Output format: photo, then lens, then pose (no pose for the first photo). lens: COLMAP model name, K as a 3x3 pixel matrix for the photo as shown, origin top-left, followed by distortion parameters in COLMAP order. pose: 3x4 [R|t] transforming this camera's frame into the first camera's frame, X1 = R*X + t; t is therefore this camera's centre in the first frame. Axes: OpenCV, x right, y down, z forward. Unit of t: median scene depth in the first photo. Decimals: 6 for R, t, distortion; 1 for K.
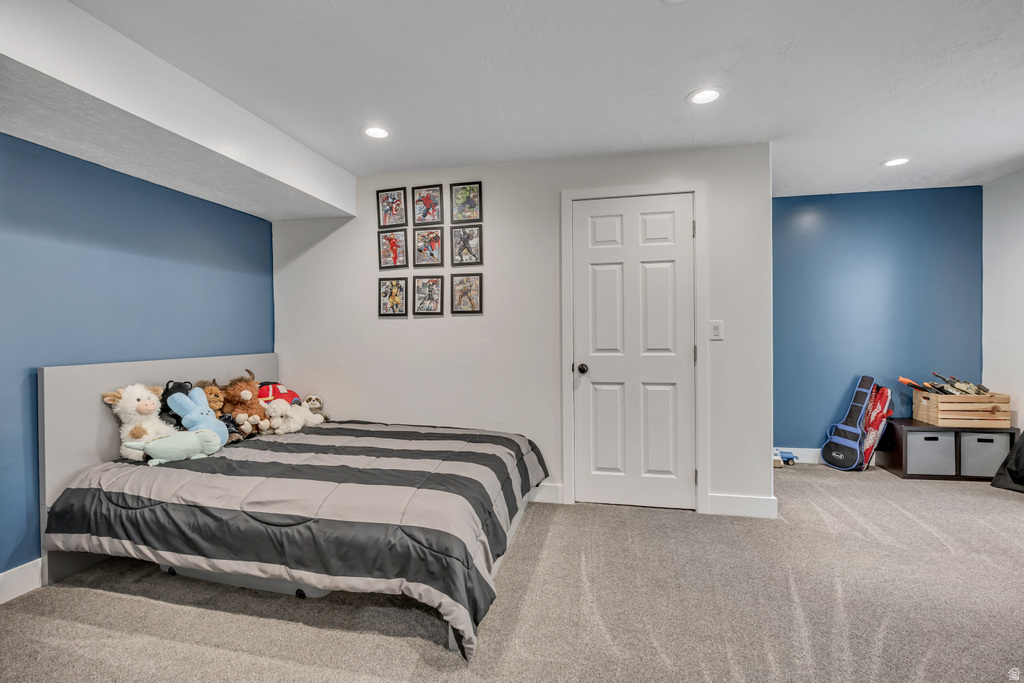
lens RADIAL K [[464.3, 0, 507.7], [0, 464.3, 340.6], [0, 0, 1]] dist [-0.013545, 0.001024]
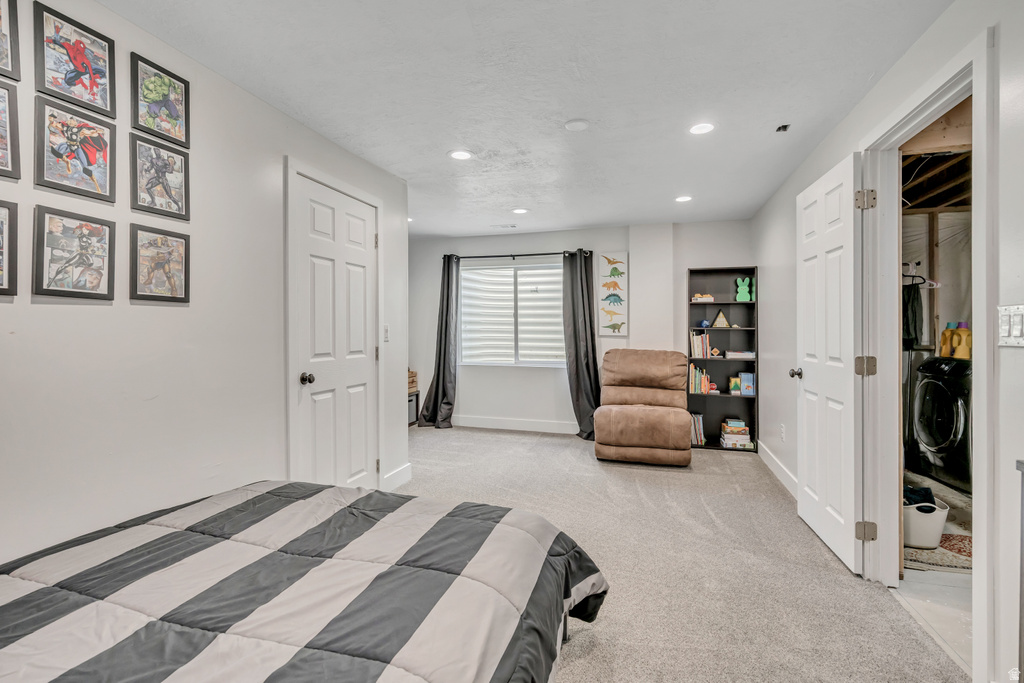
lens RADIAL K [[464.3, 0, 508.9], [0, 464.3, 334.7], [0, 0, 1]] dist [-0.013545, 0.001024]
pose [[0.087158, -0.000691, 0.996194, -0.603814], [0.015381, 0.999881, -0.000652, -0.010988], [-0.996076, 0.015379, 0.087159, 0.535612]]
